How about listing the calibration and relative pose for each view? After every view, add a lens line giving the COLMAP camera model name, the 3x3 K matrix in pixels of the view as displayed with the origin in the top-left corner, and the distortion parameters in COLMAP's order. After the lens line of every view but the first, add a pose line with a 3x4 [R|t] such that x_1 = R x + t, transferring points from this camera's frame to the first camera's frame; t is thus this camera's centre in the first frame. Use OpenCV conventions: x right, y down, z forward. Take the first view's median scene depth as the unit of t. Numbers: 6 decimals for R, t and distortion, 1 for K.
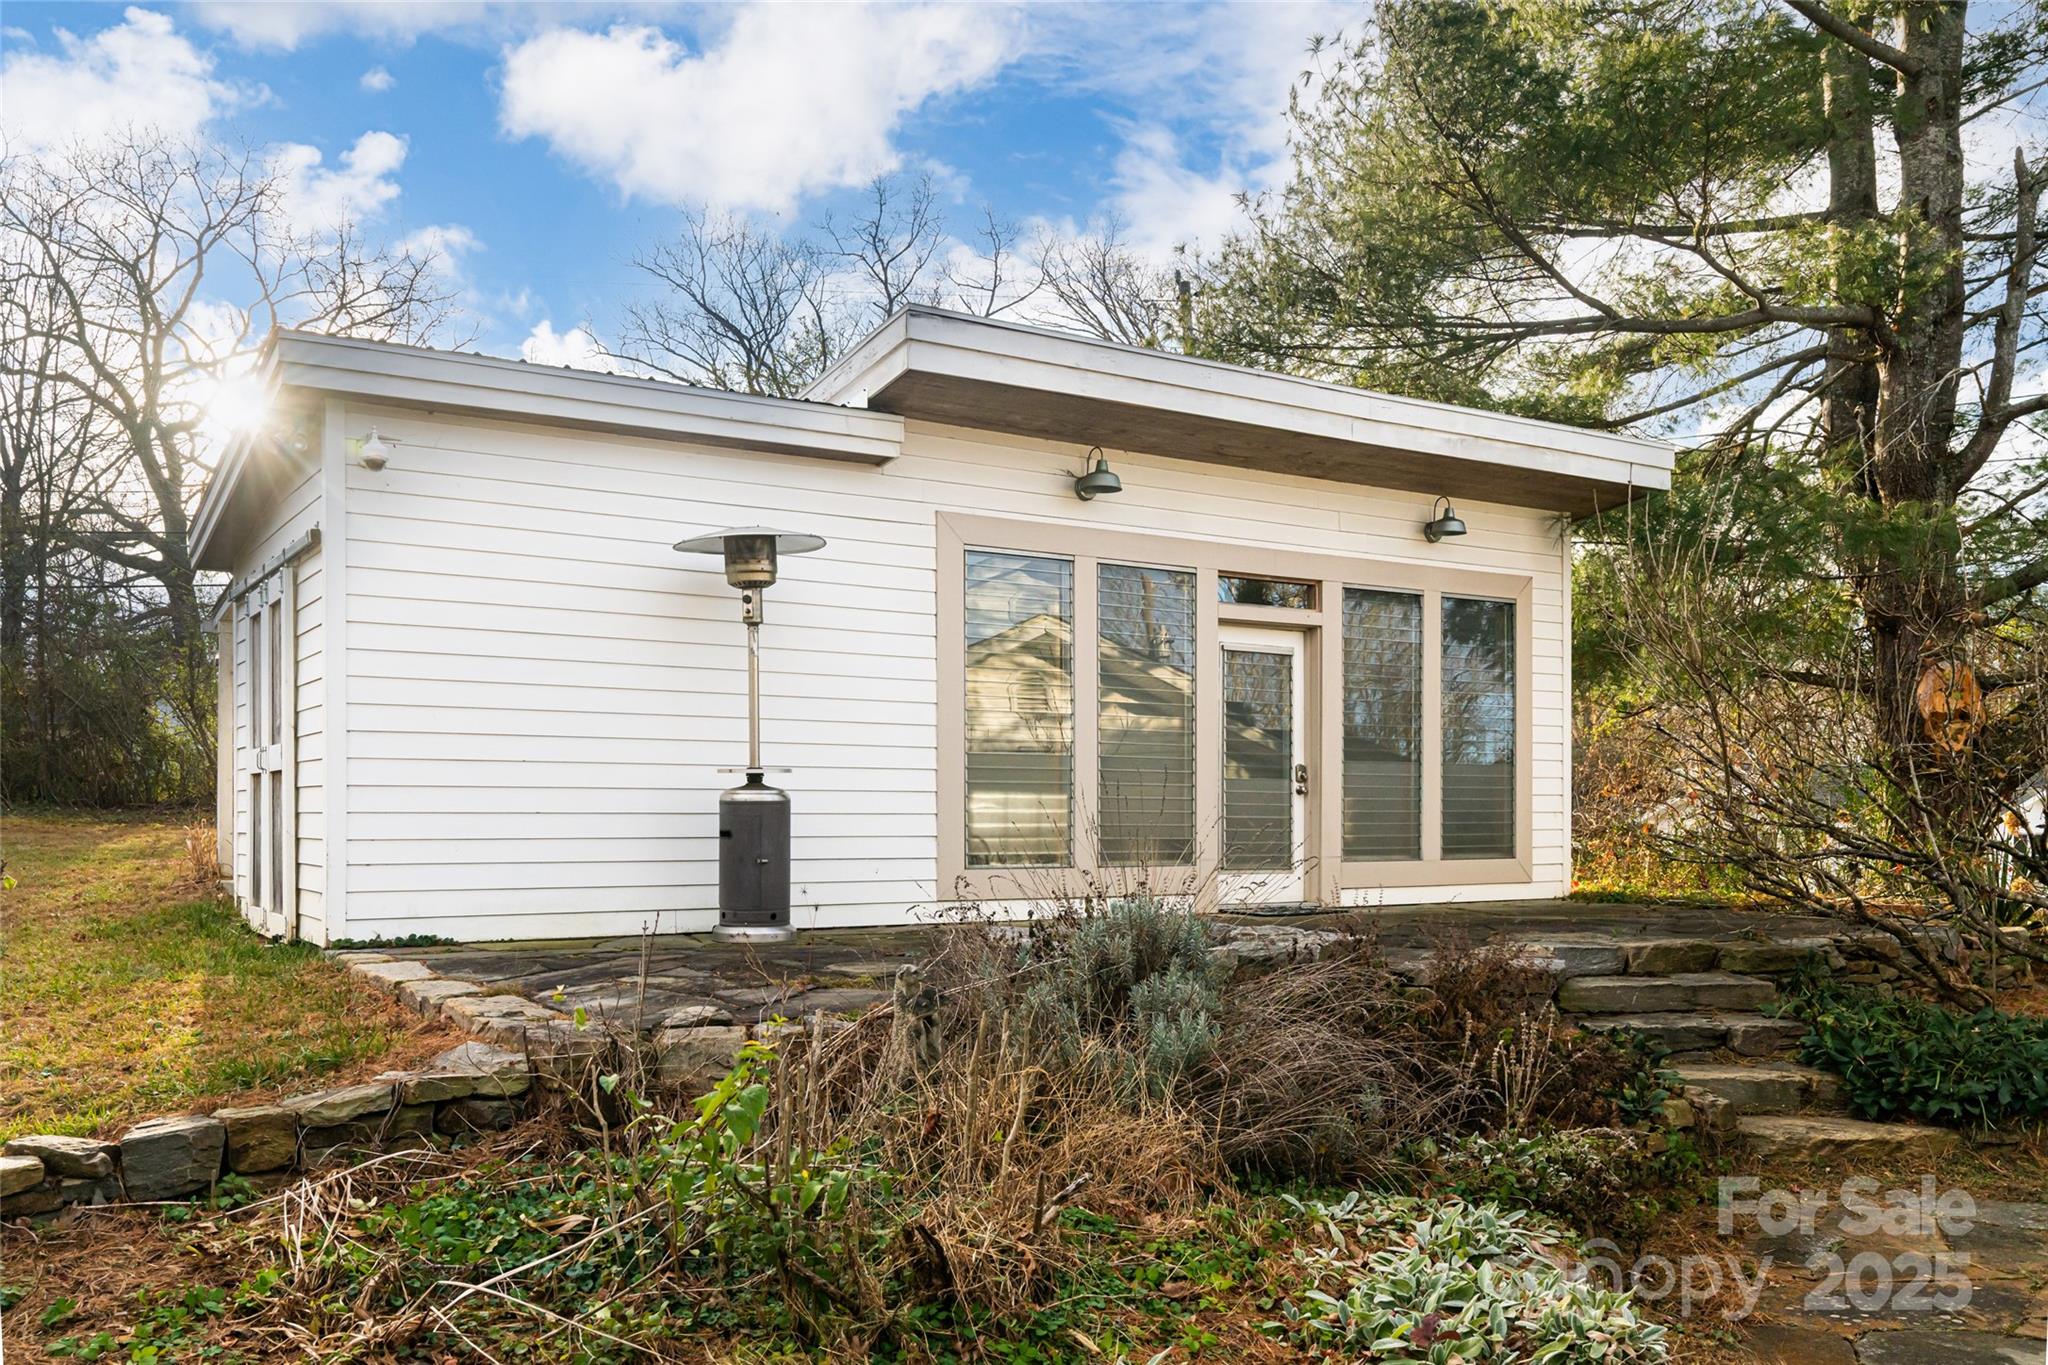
lens RADIAL K [[1680.5, 0, 1023.8], [0, 1680.5, 831.1], [0, 0, 1]] dist [-0.014251, 0.007737]
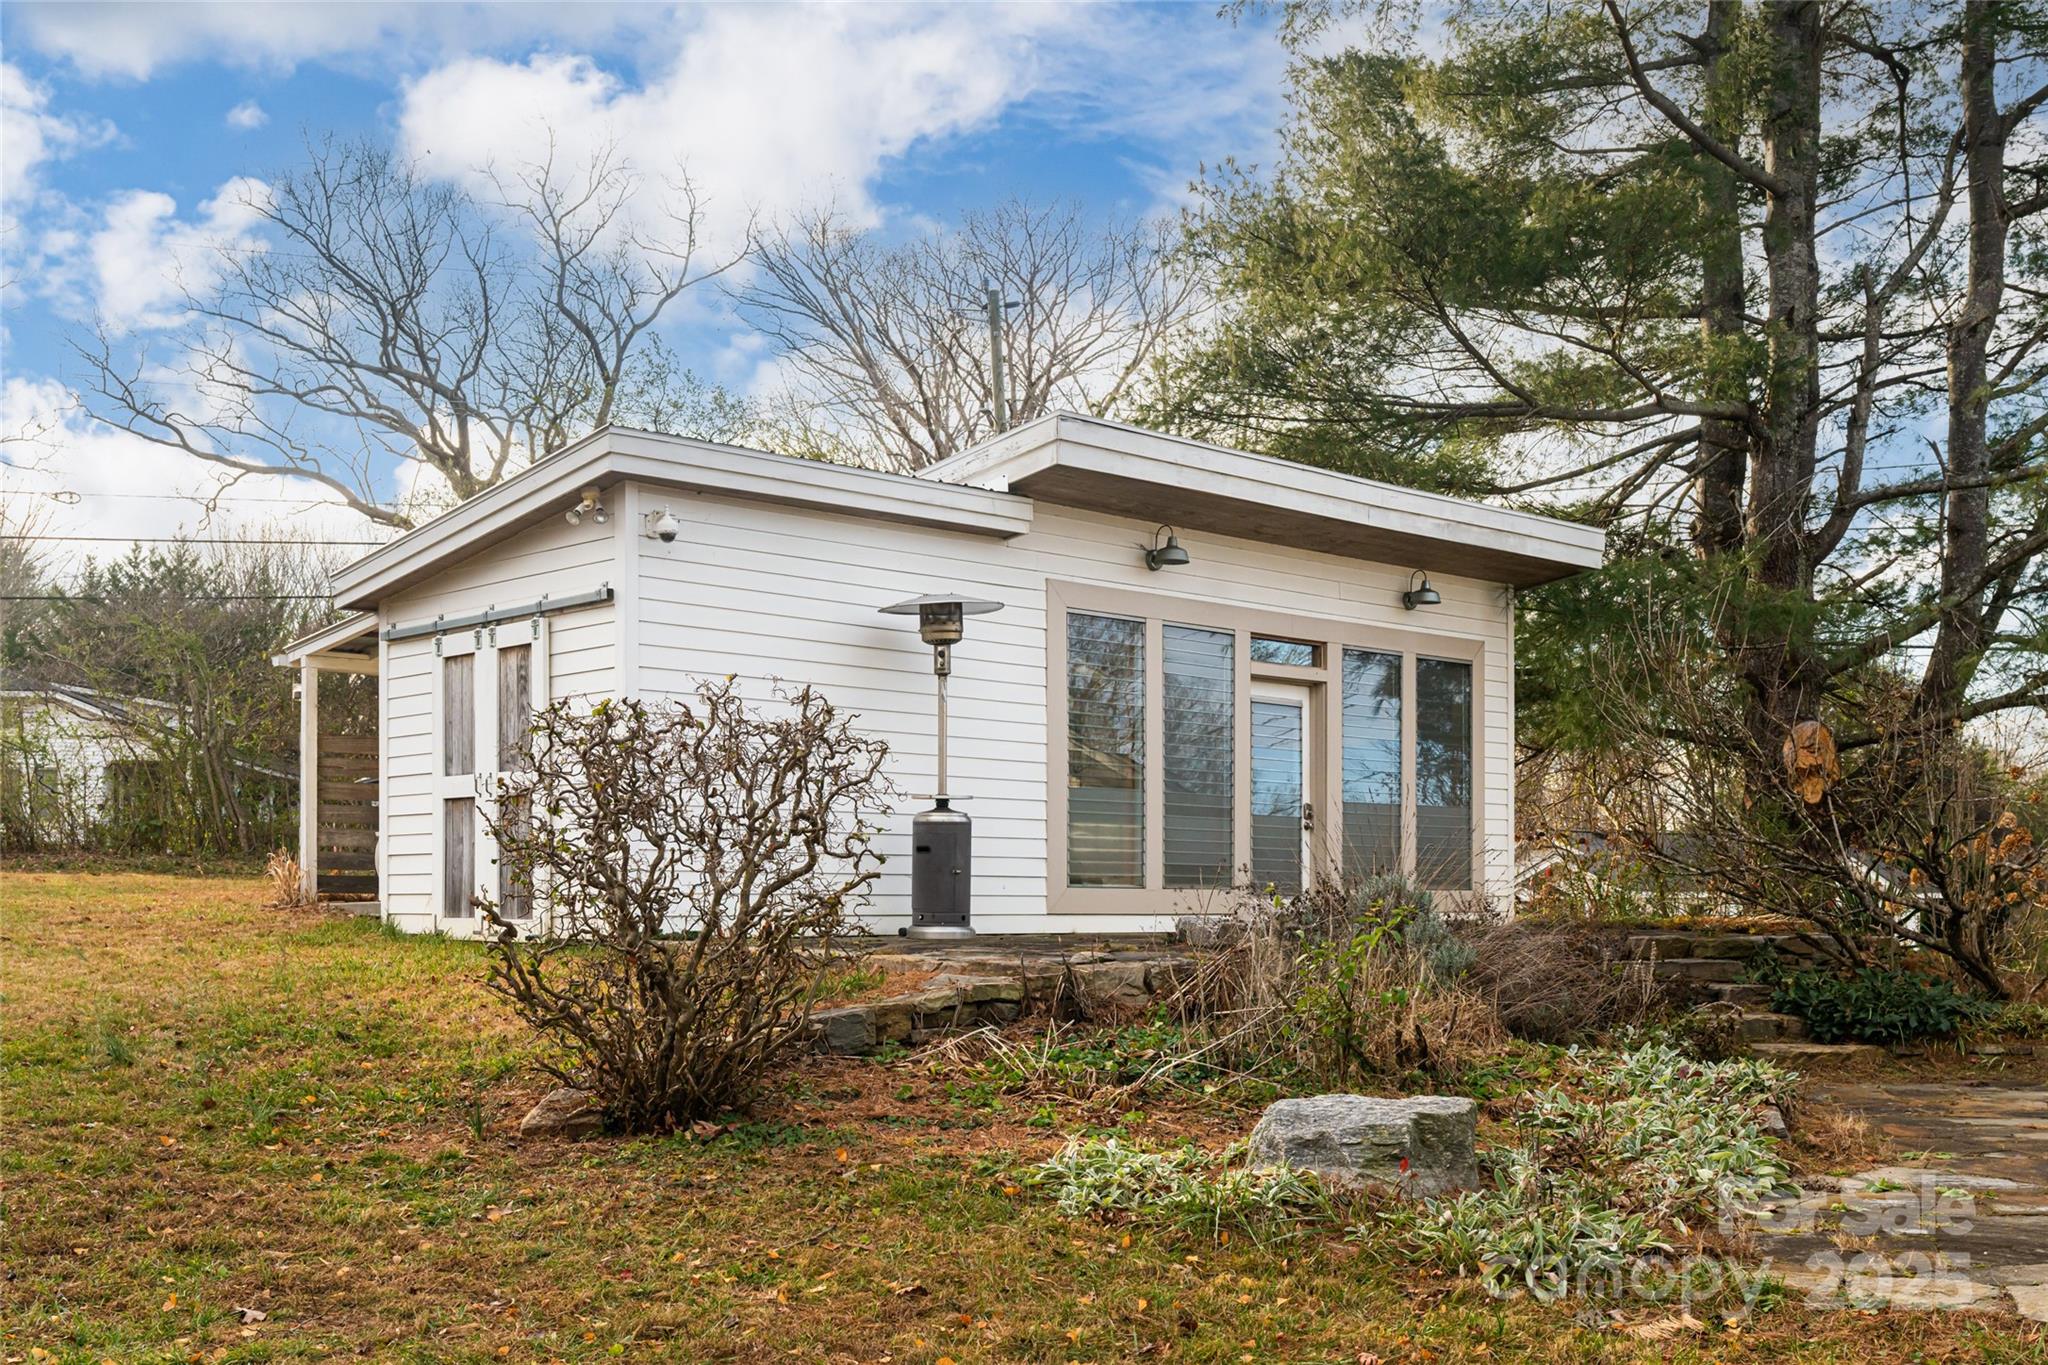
lens RADIAL K [[2121.5, 0, 1026.5], [0, 2121.5, 906.5], [0, 0, 1]] dist [-0.010139, 0.022321]
pose [[0.982506, 0.000485, 0.186231, -0.302128], [0.000740, 0.999979, -0.006509, 0.040942], [-0.186230, 0.006533, 0.982484, -0.391211]]
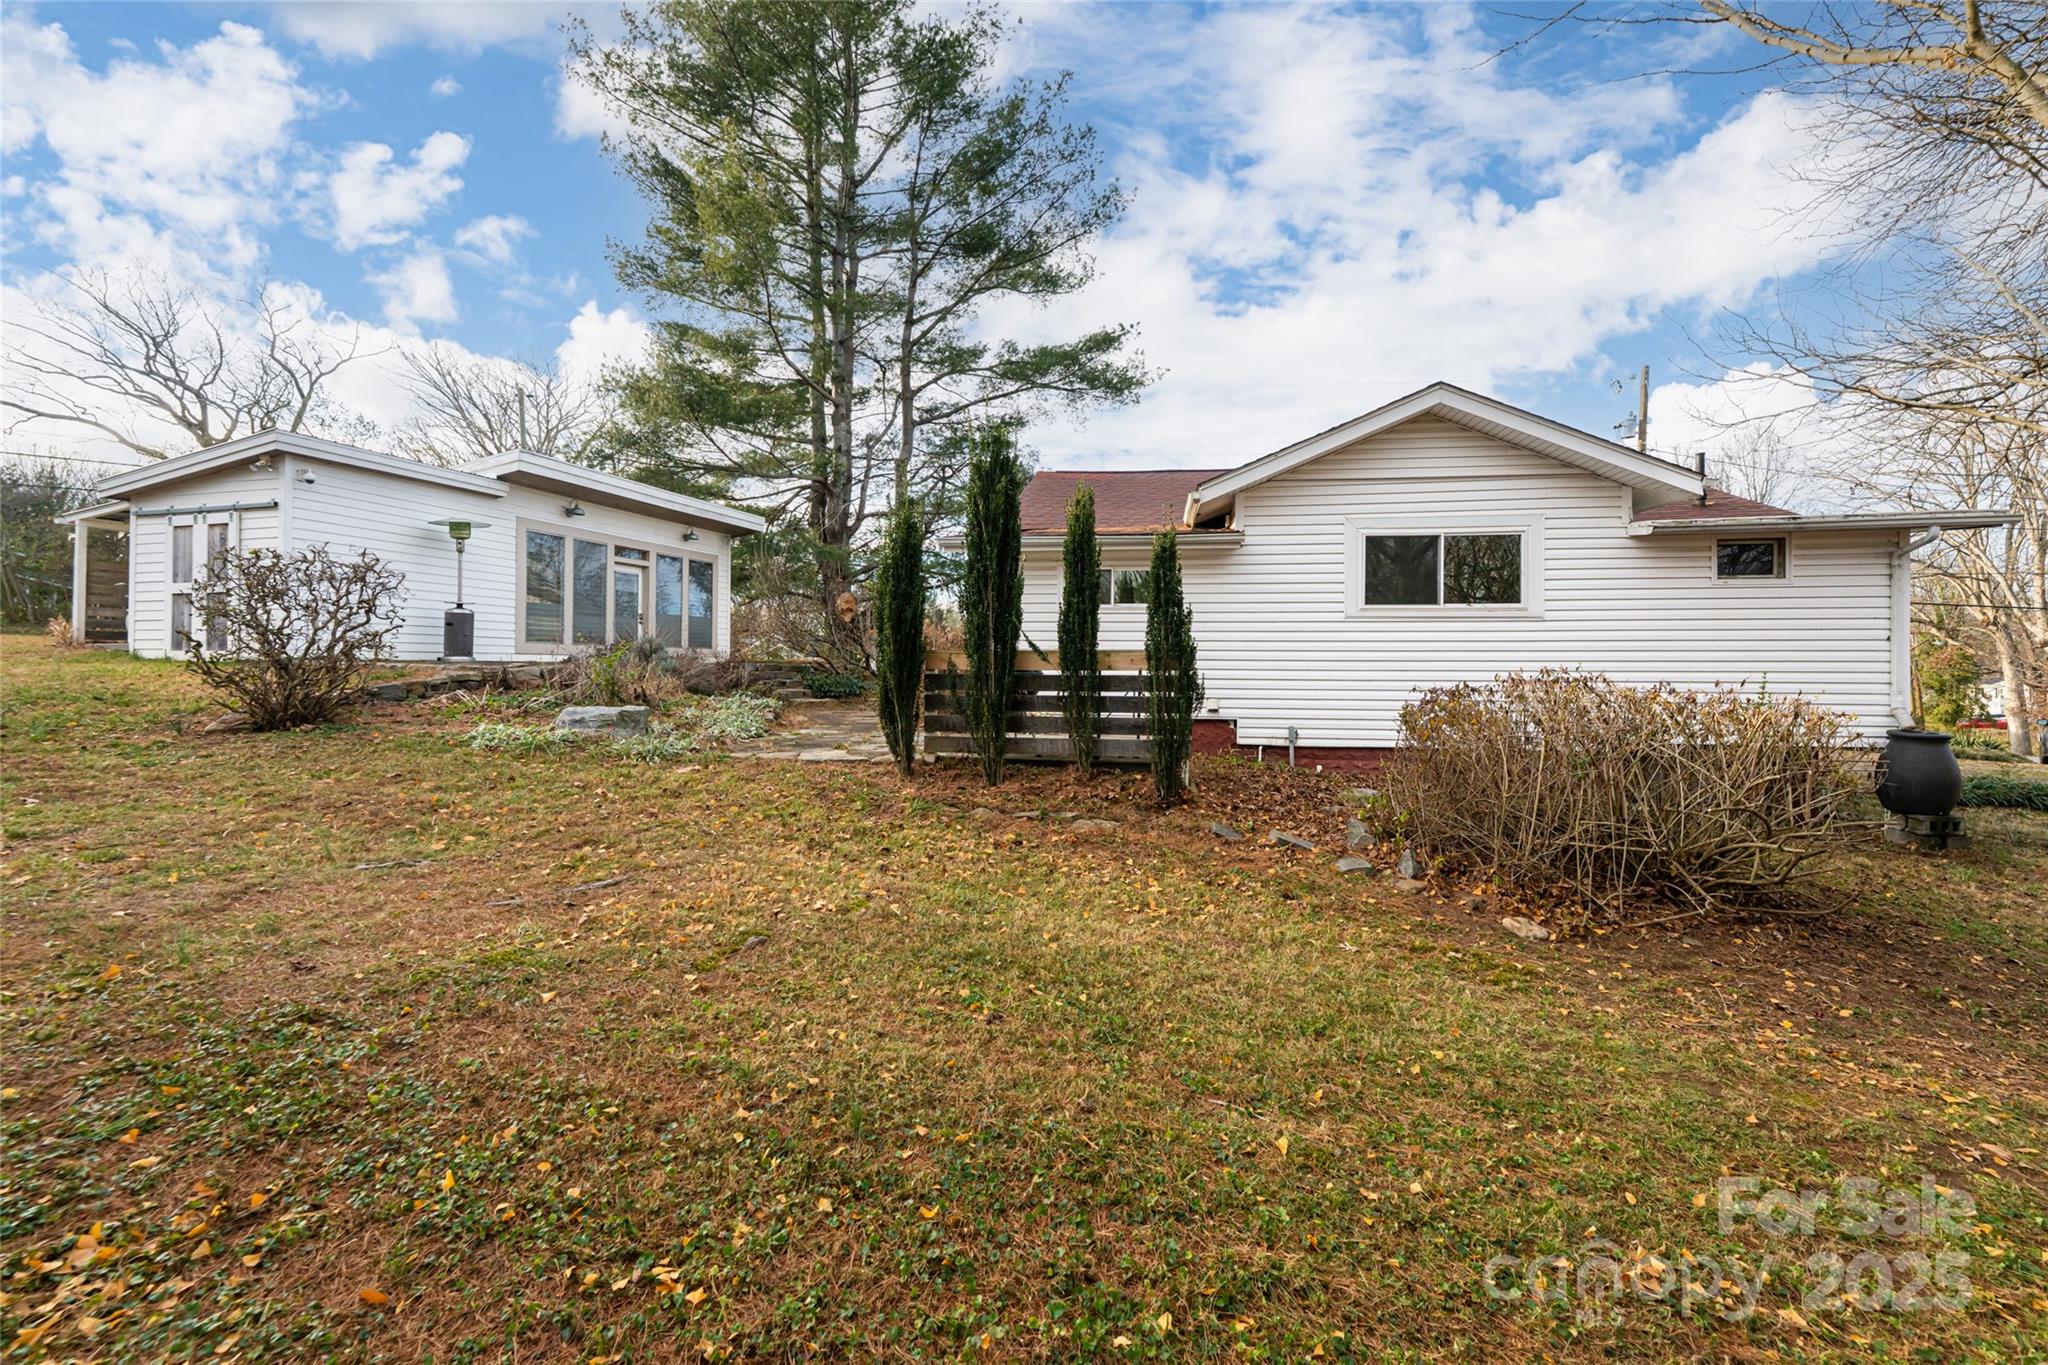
lens RADIAL K [[836.4, 0, 1034.0], [0, 836.4, 656.7], [0, 0, 1]] dist [0.001558, 0.000201]
pose [[0.759611, 0.012143, 0.650265, -0.271241], [-0.000226, 0.999831, -0.018407, 0.064785], [-0.650378, 0.013835, 0.759485, -0.570005]]
